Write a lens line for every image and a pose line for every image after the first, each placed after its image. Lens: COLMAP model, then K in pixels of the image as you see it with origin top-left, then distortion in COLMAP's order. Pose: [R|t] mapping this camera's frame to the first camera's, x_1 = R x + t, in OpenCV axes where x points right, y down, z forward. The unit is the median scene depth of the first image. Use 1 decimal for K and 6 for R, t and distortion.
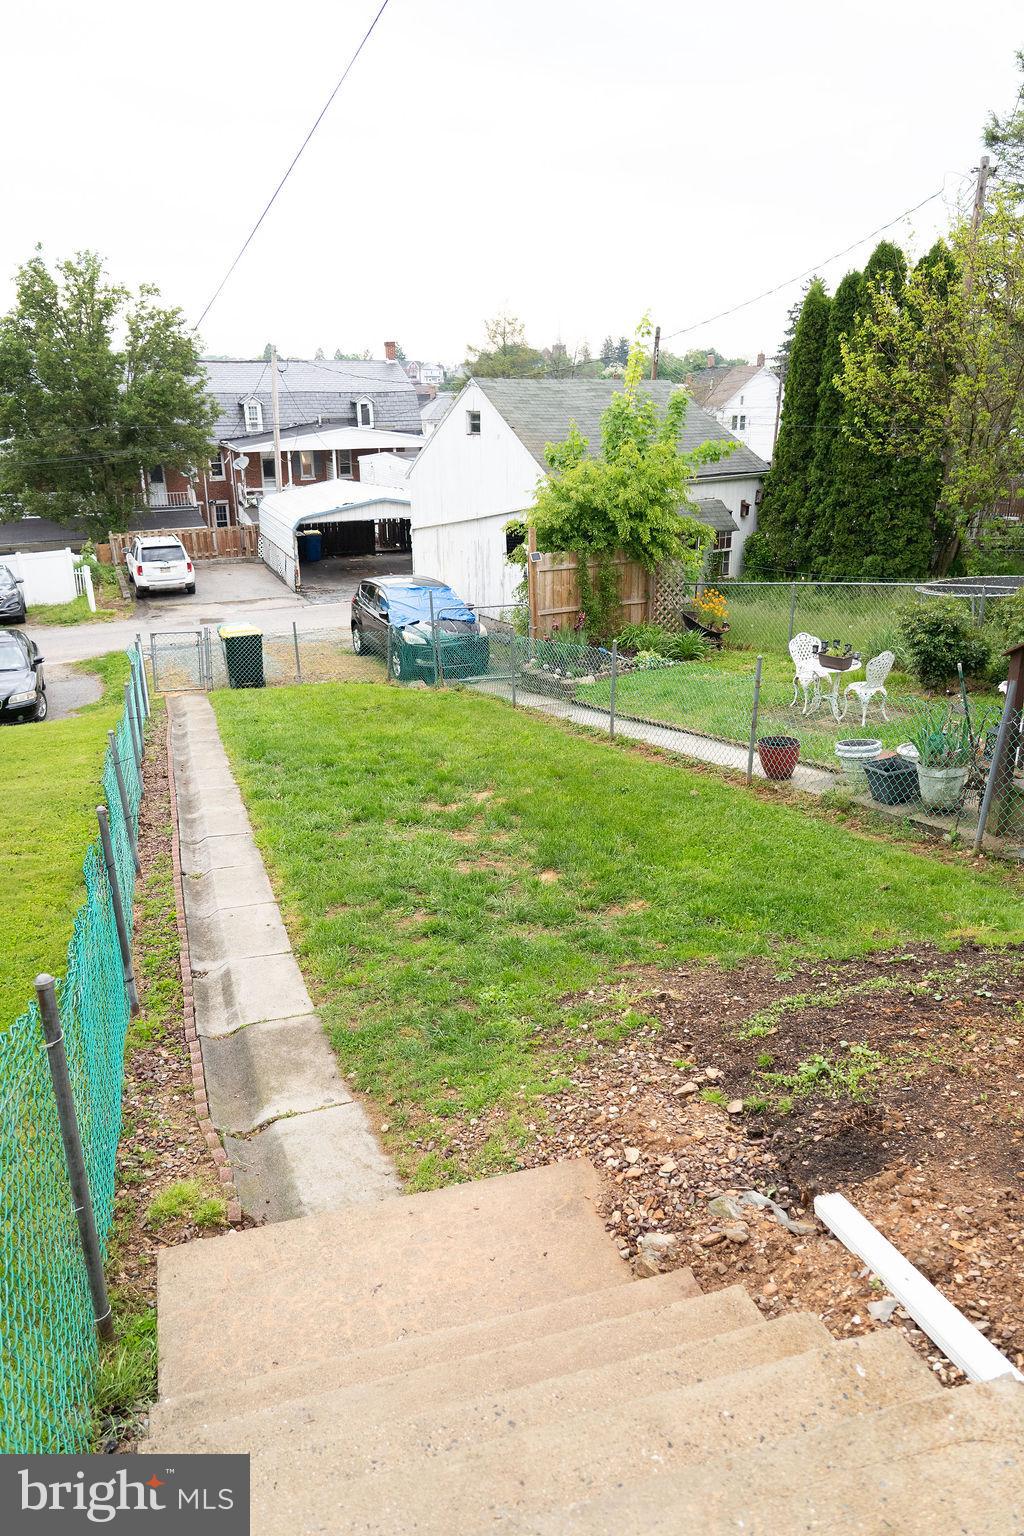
lens RADIAL K [[1054.9, 0, 507.2], [0, 1054.9, 767.7], [0, 0, 1]] dist [-0.013632, -0.000112]
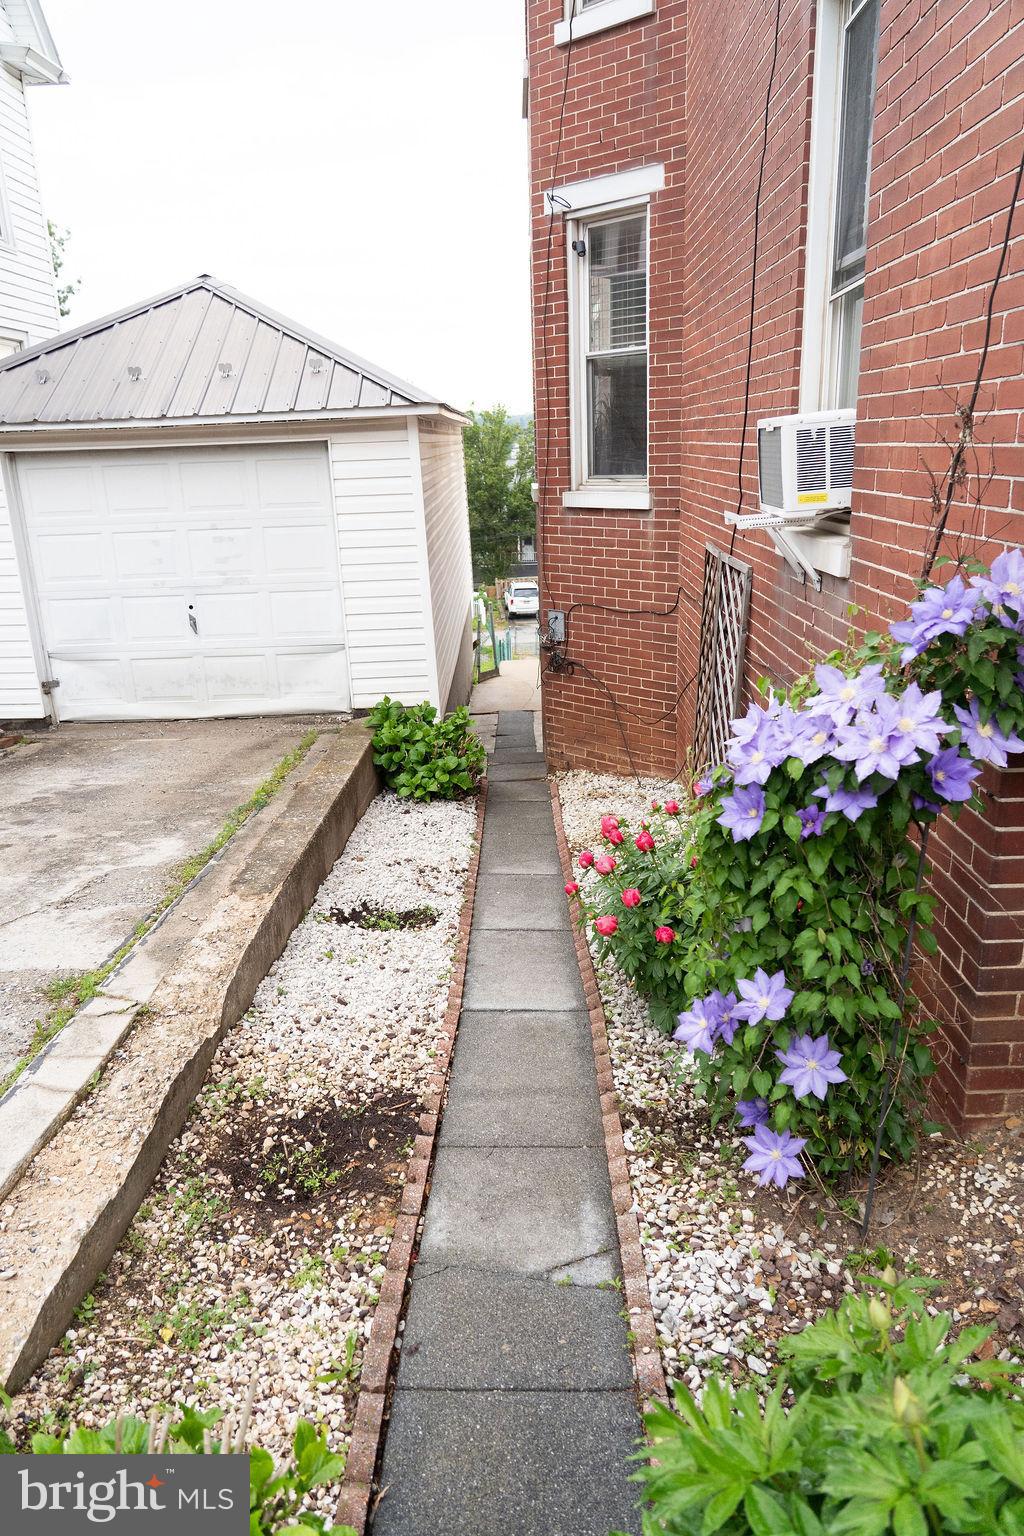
lens RADIAL K [[1054.9, 0, 518.0], [0, 1054.9, 768.2], [0, 0, 1]] dist [-0.013632, -0.000112]
pose [[0.947826, 0.080414, -0.308479, 0.180530], [-0.091911, 0.995504, -0.022895, 0.101971], [0.305251, 0.050053, 0.950956, -0.526030]]
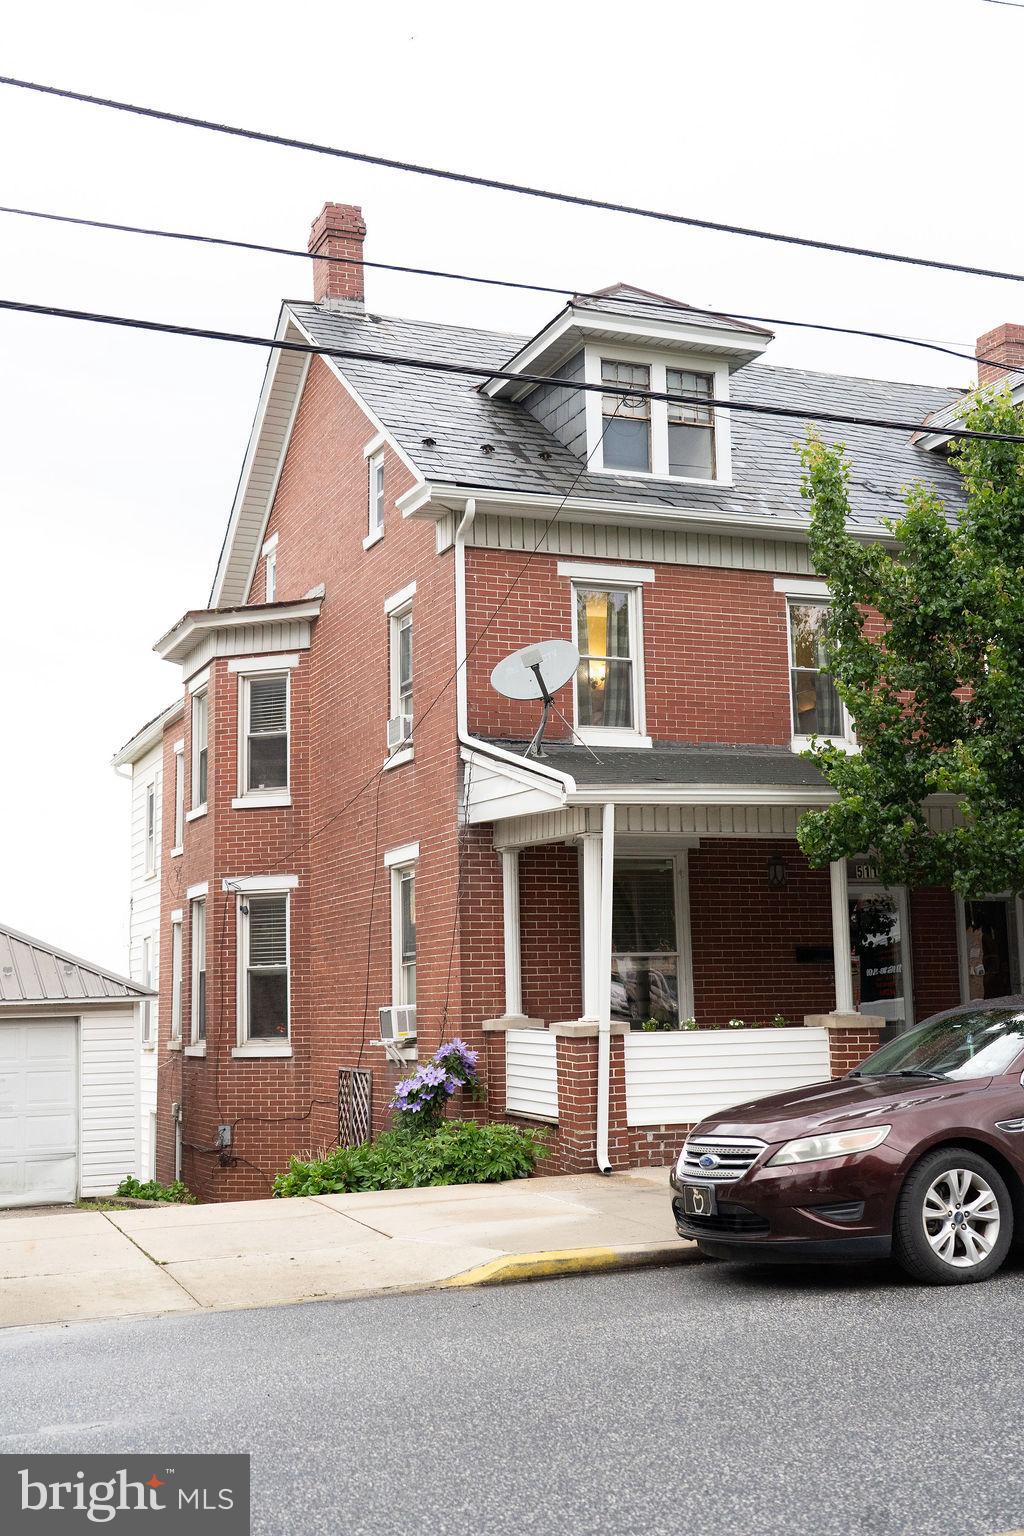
lens RADIAL K [[1692.9, 0, 513.5], [0, 1692.9, 768.1], [0, 0, 1]] dist [0.006598, 0.000000]
pose [[0.997835, -0.001822, 0.065741, 0.128780], [0.032502, 0.882673, -0.468862, 1.070893], [-0.057174, 0.469984, 0.880821, -3.205230]]
